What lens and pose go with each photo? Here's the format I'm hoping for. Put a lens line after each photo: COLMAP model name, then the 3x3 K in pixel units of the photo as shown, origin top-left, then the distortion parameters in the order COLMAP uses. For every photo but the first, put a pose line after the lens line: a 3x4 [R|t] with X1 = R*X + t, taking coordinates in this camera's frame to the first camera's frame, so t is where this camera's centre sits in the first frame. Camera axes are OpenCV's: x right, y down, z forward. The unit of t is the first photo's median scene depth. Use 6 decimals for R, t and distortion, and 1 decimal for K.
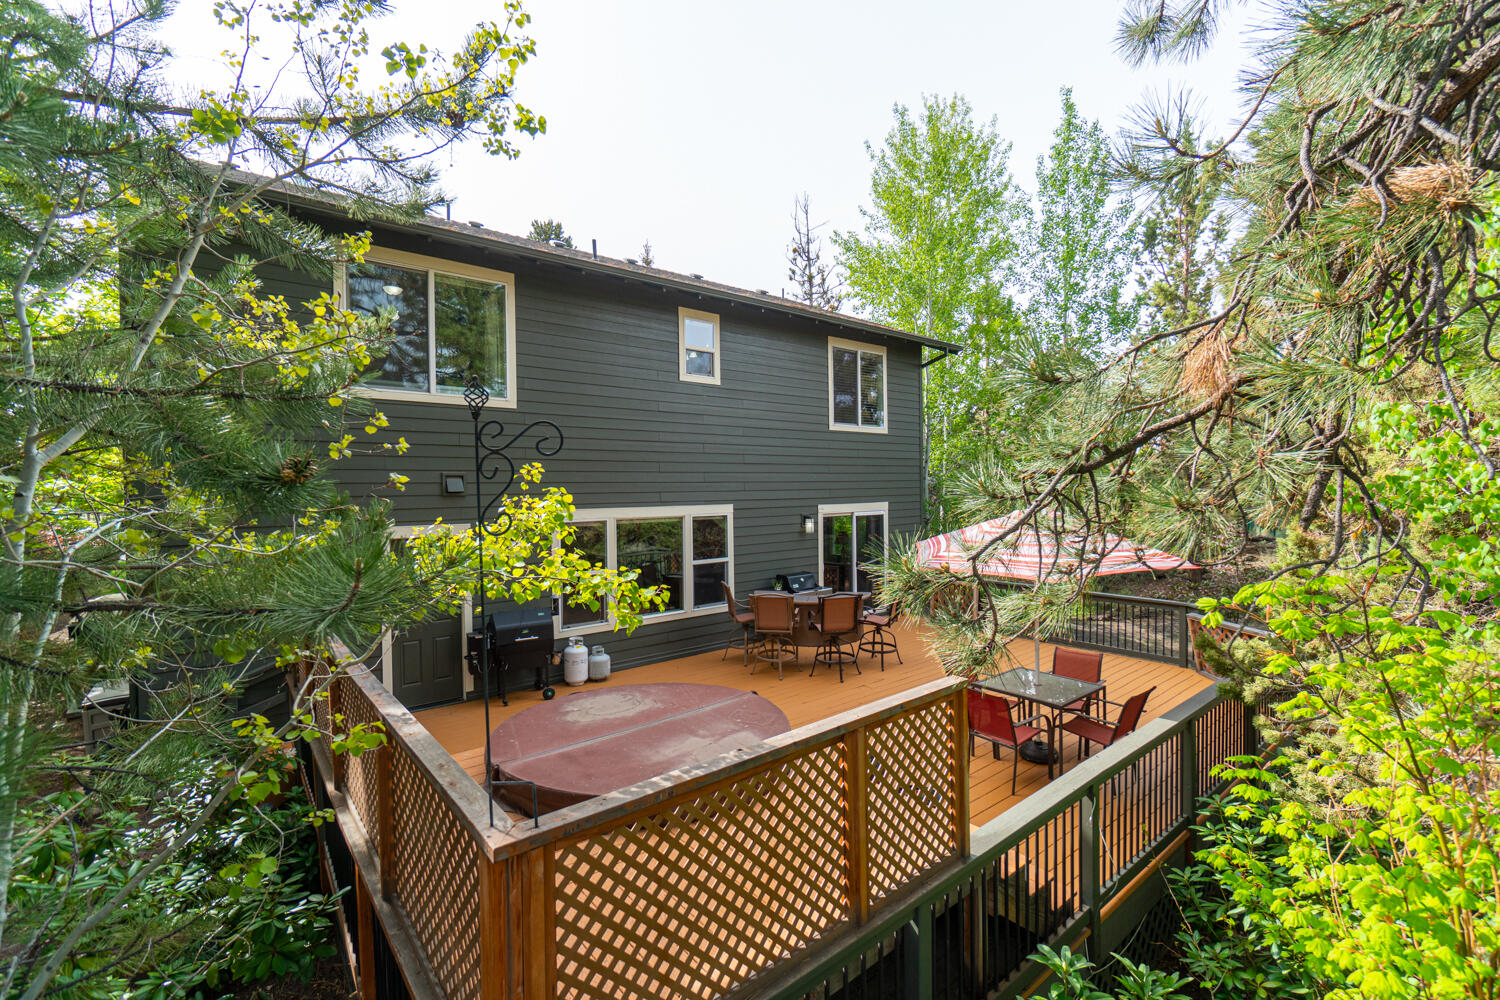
lens RADIAL K [[657.5, 0, 750.0], [0, 657.5, 500.0], [0, 0, 1]] dist [-0.000829, -0.000013]
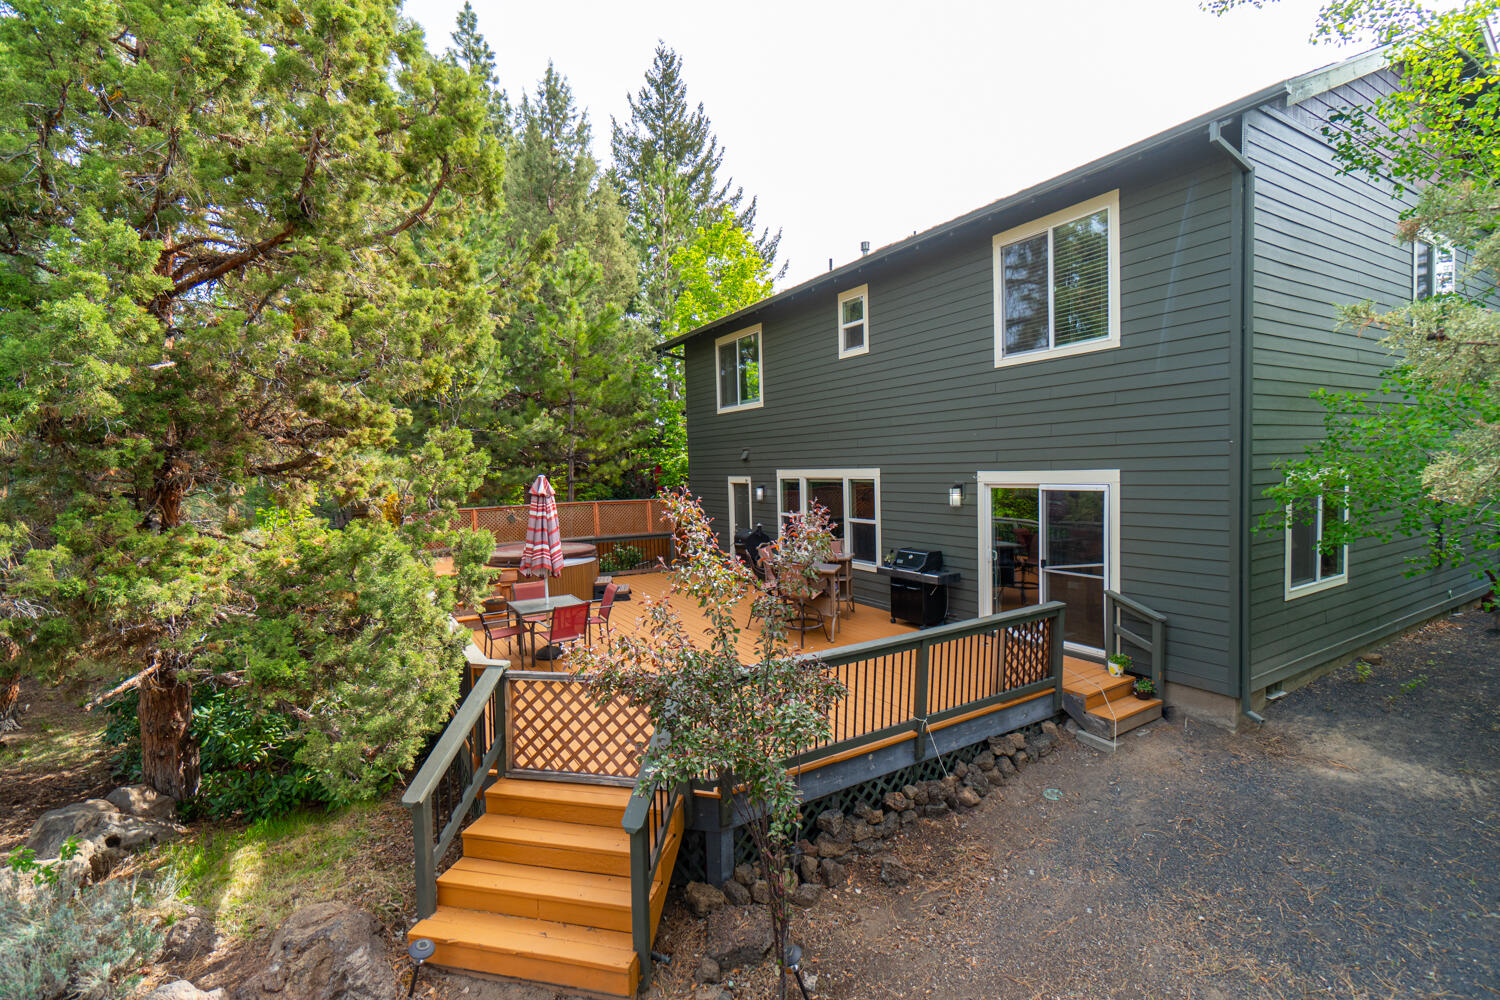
lens RADIAL K [[657.5, 0, 750.0], [0, 657.5, 500.0], [0, 0, 1]] dist [-0.000829, -0.000013]
pose [[-0.158661, 0.079569, -0.984122, 0.790488], [0.021550, 0.996789, 0.077119, -0.021376], [0.987098, -0.008972, -0.159866, 0.763020]]
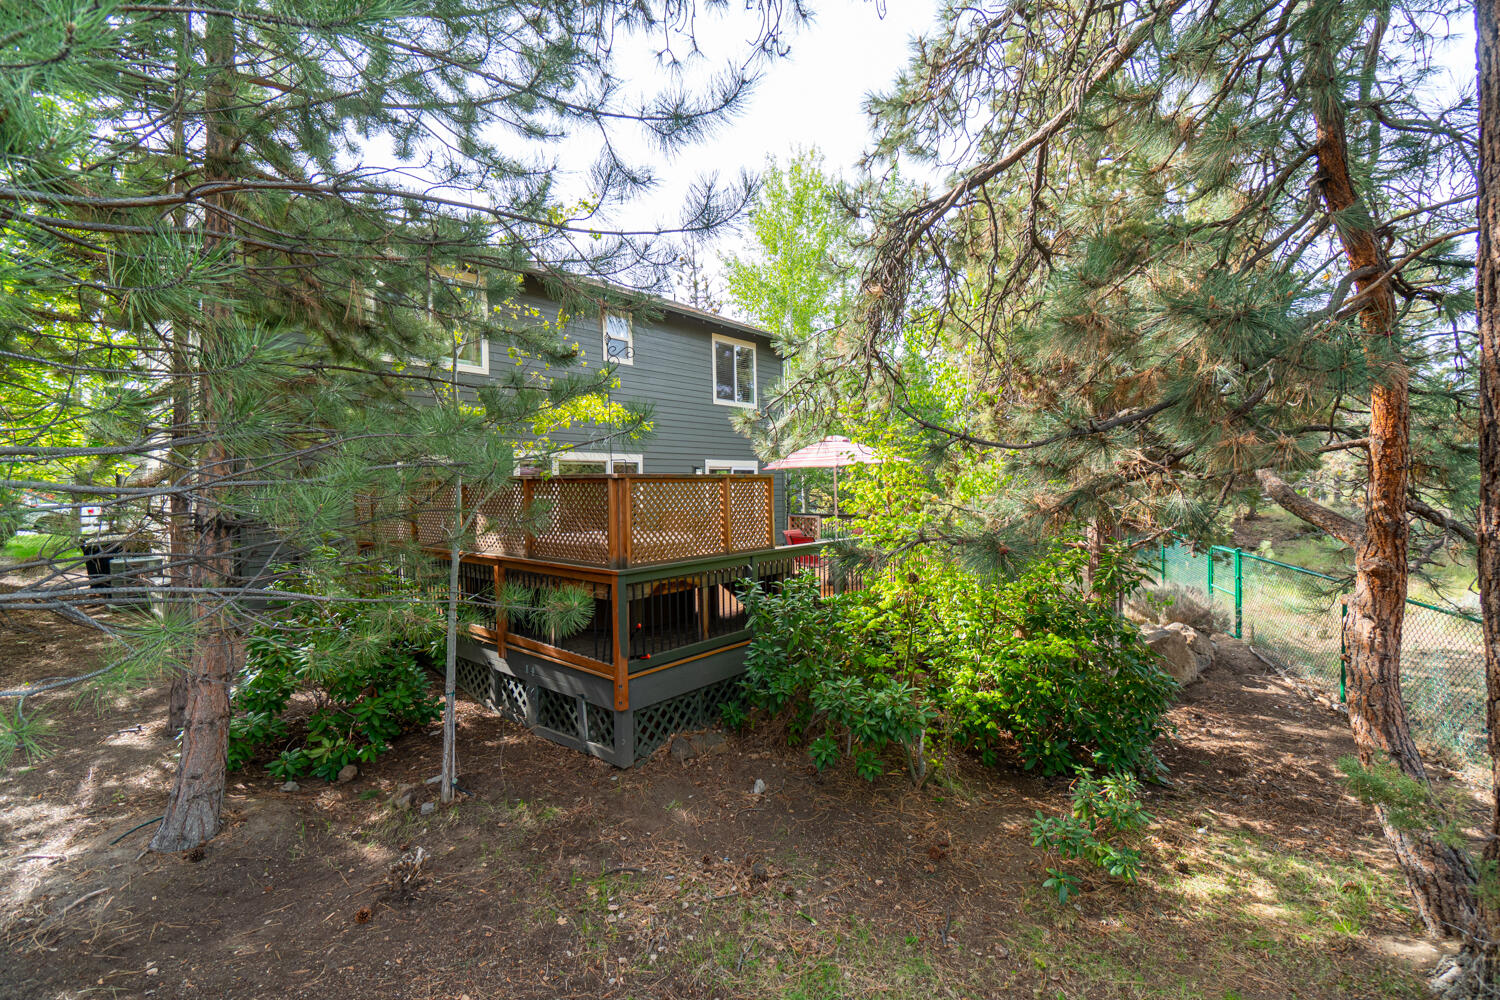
lens RADIAL K [[657.5, 0, 750.0], [0, 657.5, 500.0], [0, 0, 1]] dist [-0.000829, -0.000013]
pose [[0.983848, -0.000250, 0.179005, -0.039680], [0.000444, 0.999999, -0.001041, 0.080321], [-0.179005, 0.001104, 0.983848, -0.286774]]
